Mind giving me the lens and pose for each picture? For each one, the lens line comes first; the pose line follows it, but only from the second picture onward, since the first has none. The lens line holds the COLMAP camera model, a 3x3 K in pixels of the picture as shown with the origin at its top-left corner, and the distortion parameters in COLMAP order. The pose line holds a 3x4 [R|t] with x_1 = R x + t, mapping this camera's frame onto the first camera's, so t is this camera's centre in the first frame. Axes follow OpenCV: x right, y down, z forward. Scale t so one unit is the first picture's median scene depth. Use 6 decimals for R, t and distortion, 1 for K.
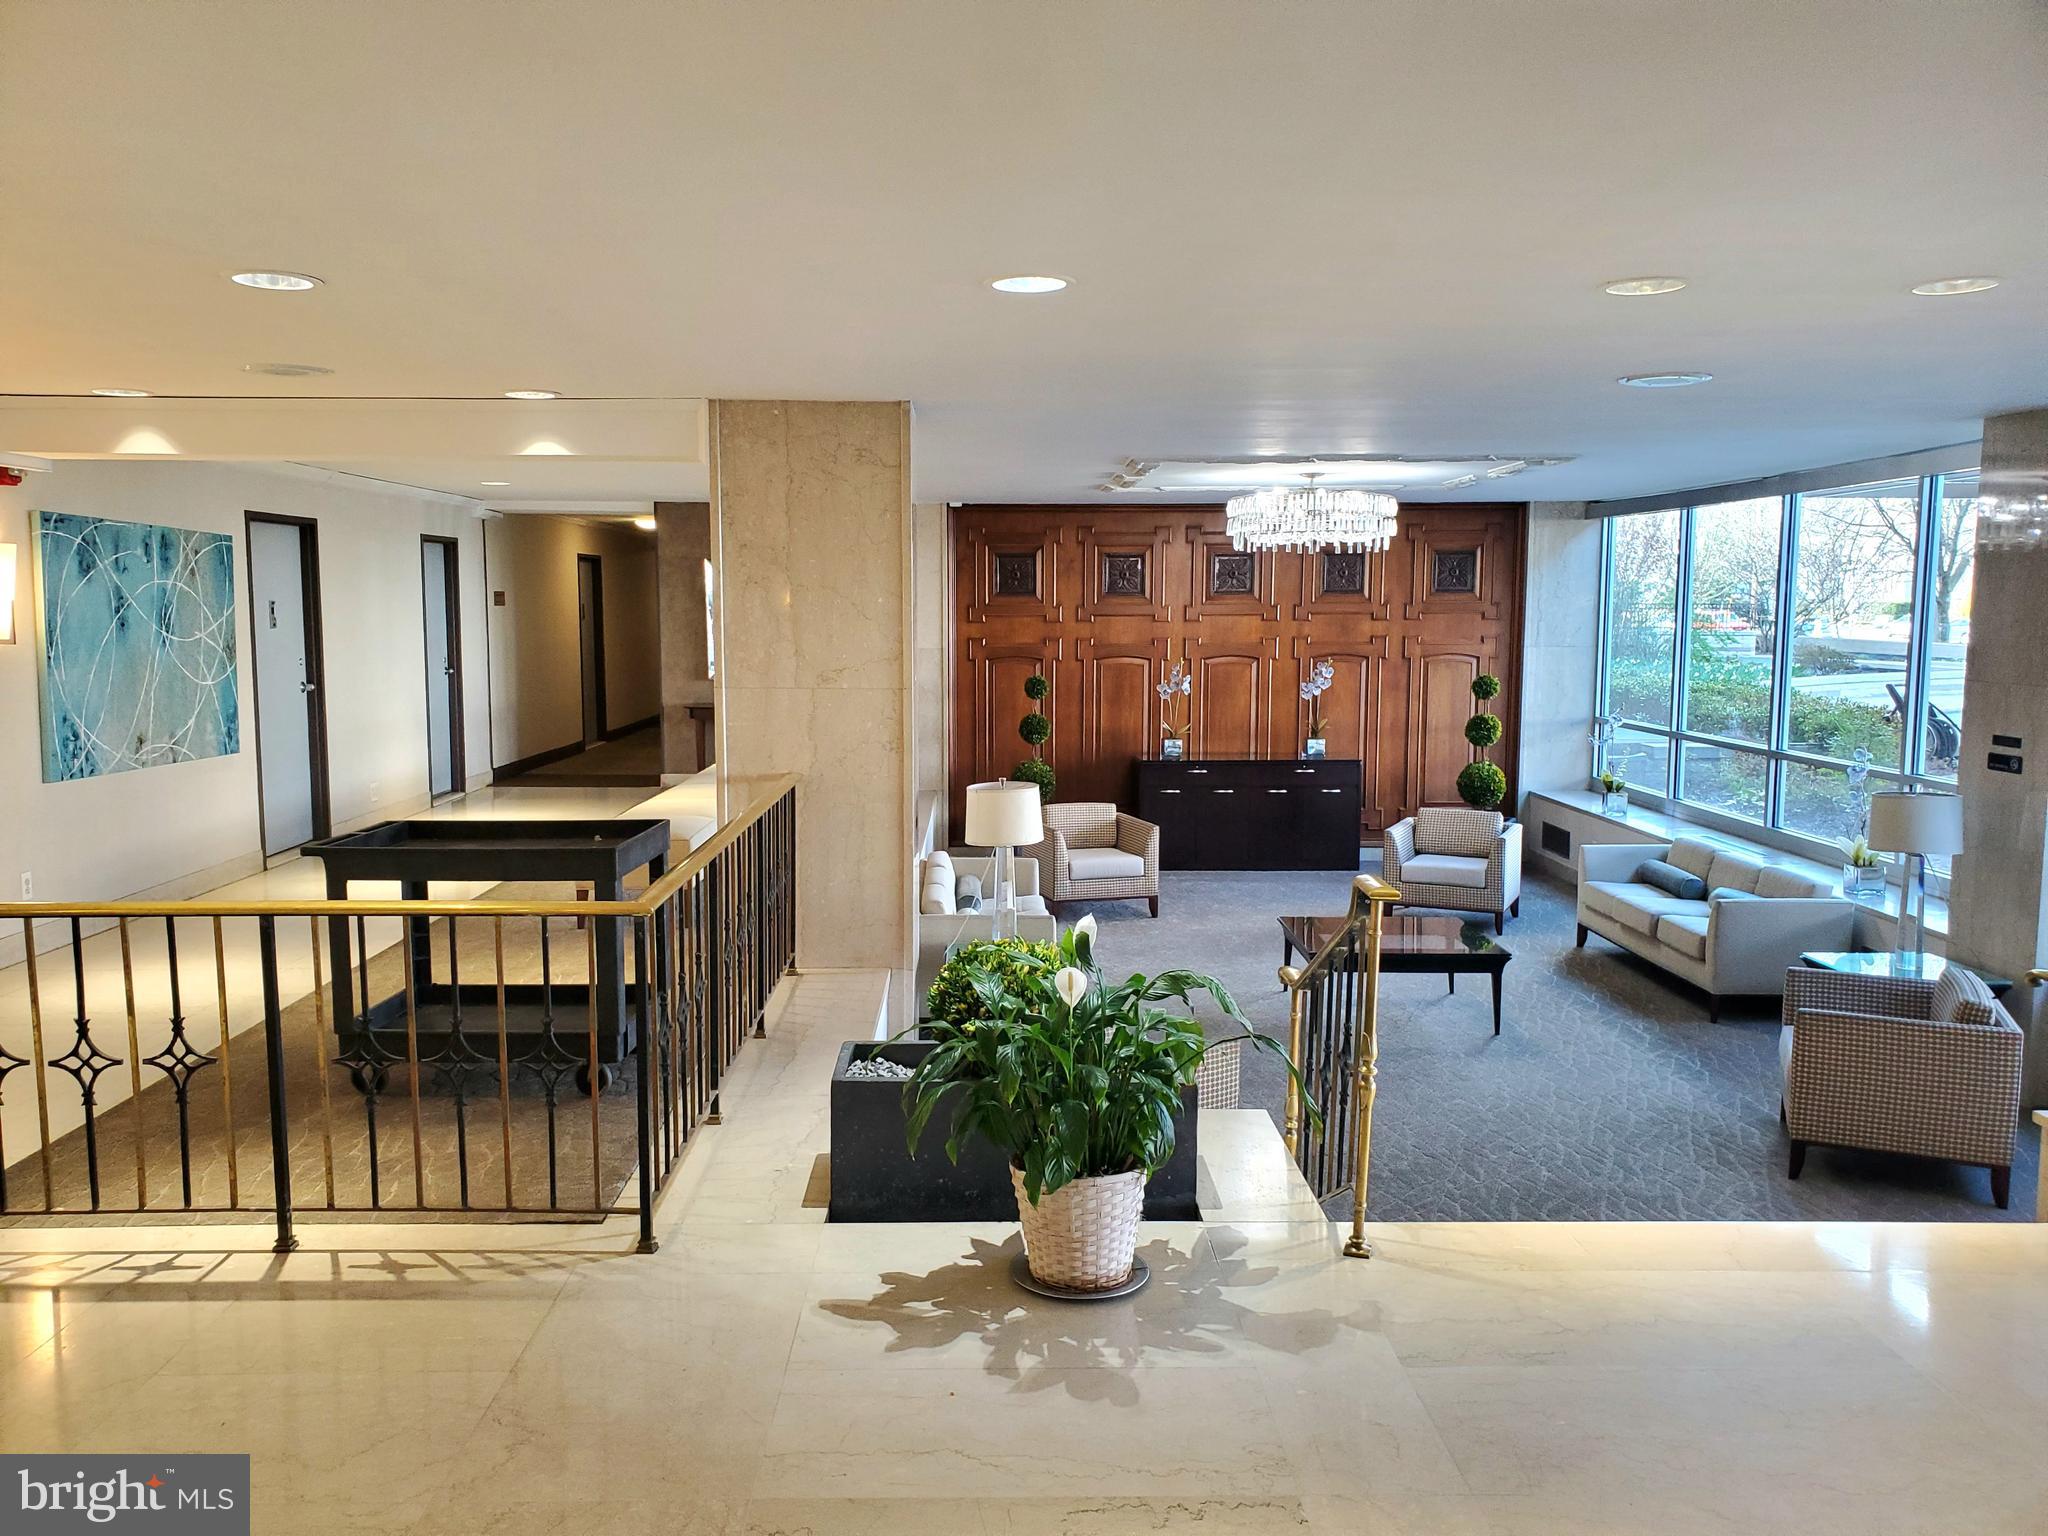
lens RADIAL K [[1565.9, 0, 1024.0], [0, 1565.9, 768.0], [0, 0, 1]] dist [0.061334, -0.001541]
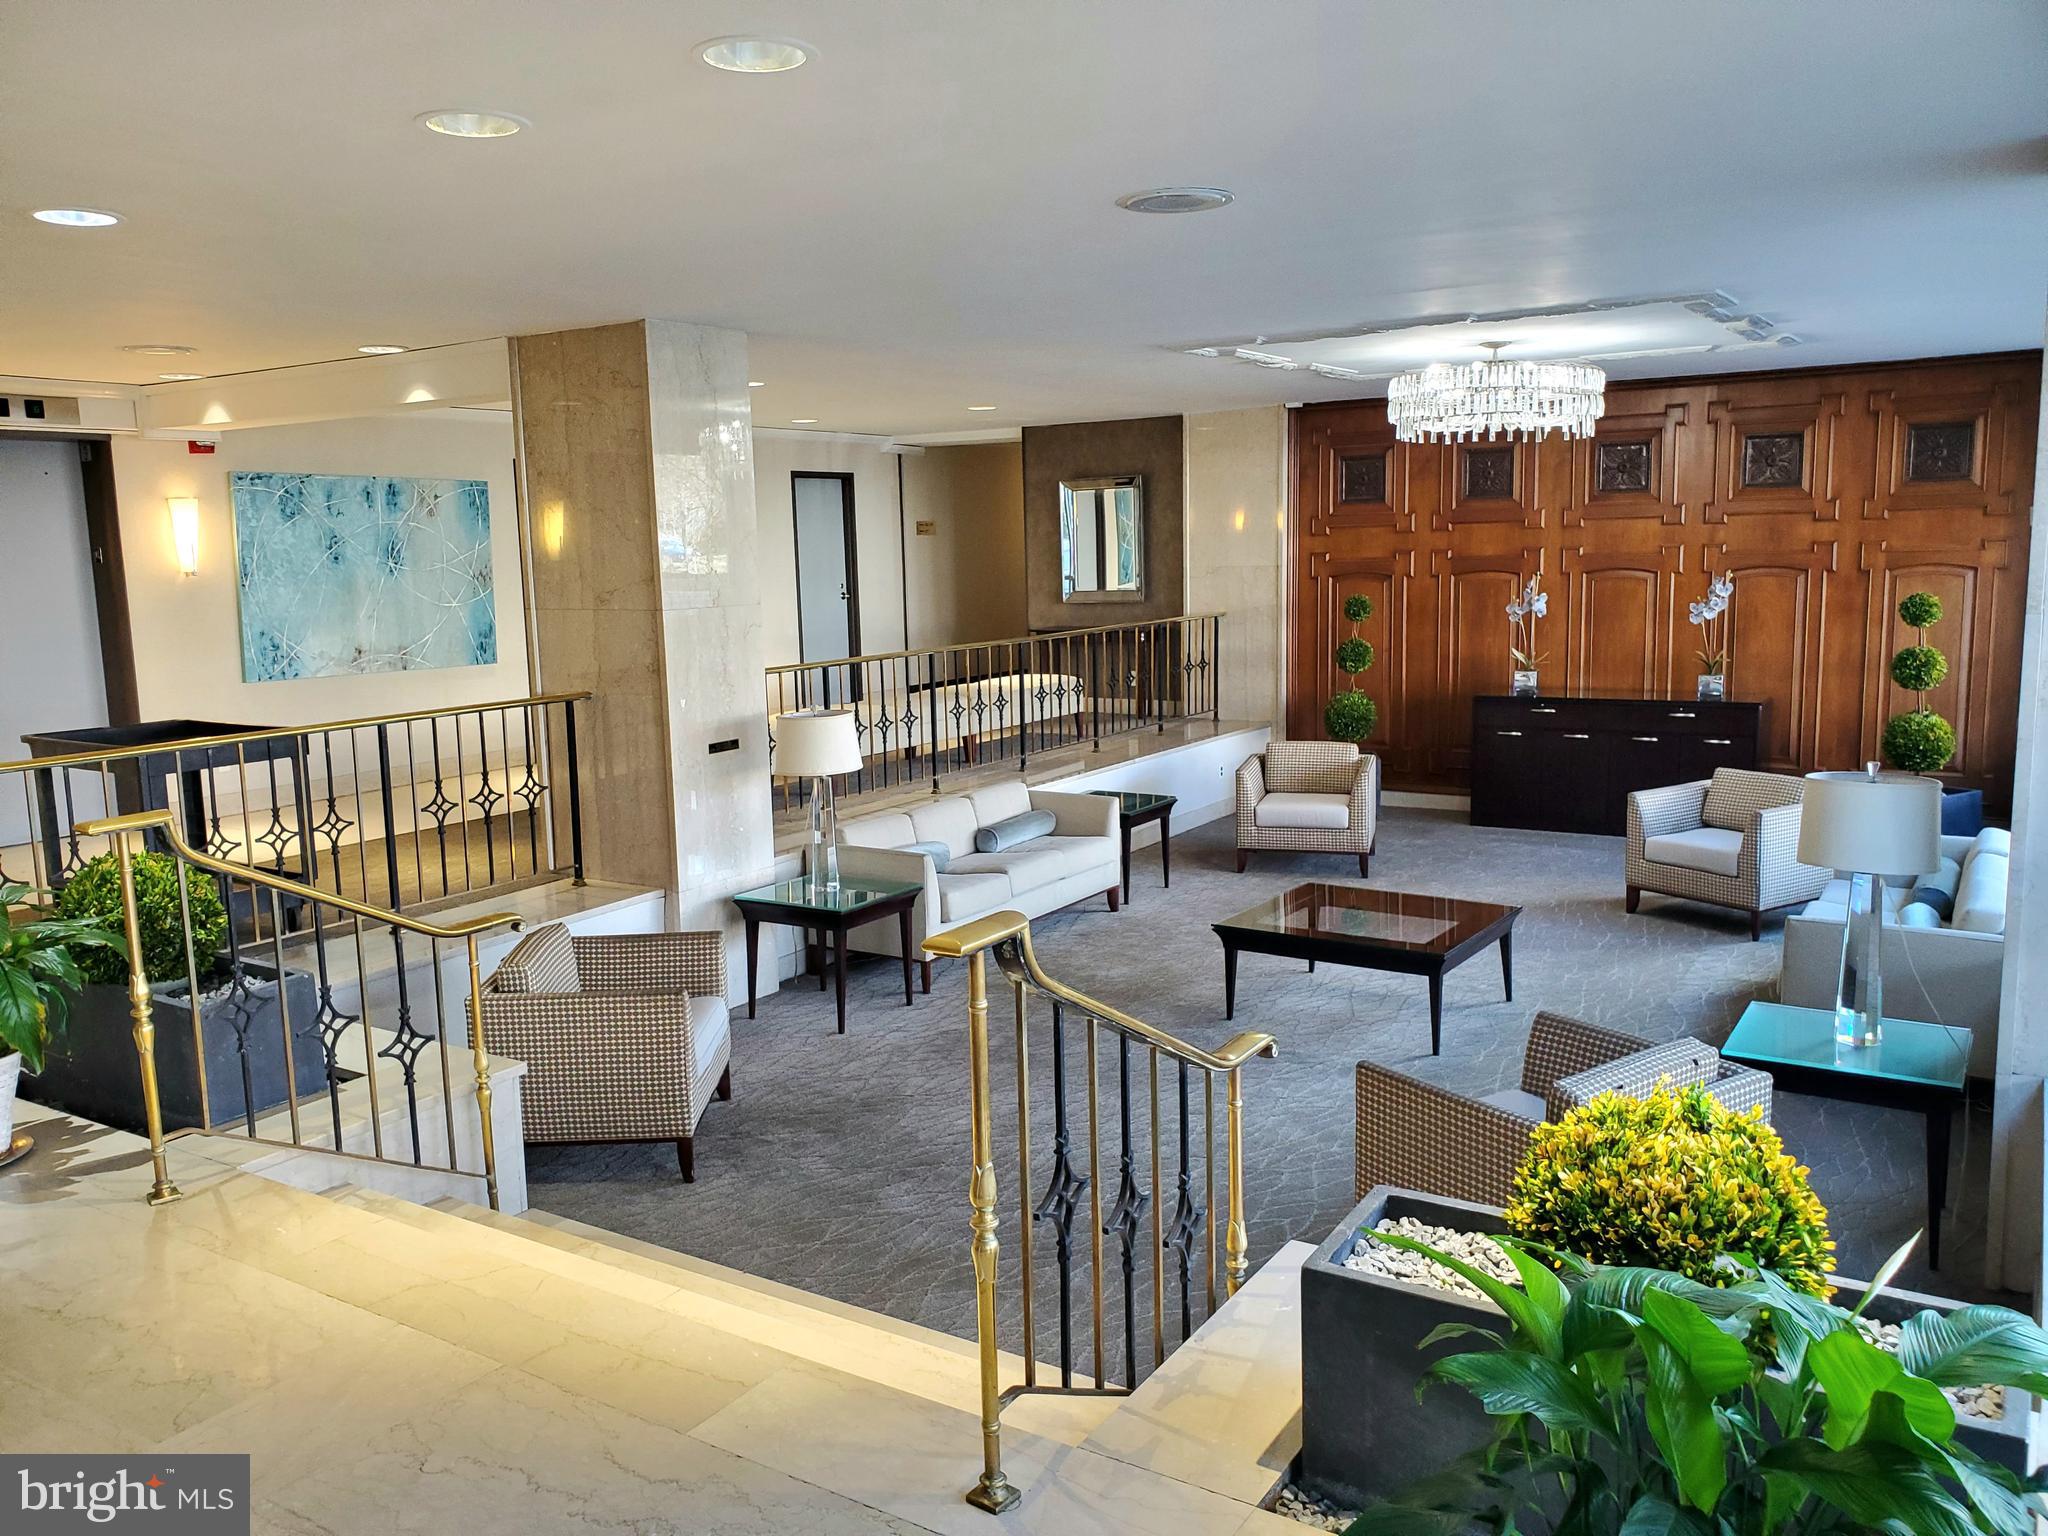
lens RADIAL K [[1611.2, 0, 1024.0], [0, 1611.2, 768.0], [0, 0, 1]] dist [-0.008963, 0.047486]
pose [[0.838897, 0.056513, -0.541349, 0.336248], [-0.029198, 0.997836, 0.058921, -0.009417], [0.543507, -0.033623, 0.838731, 0.132230]]
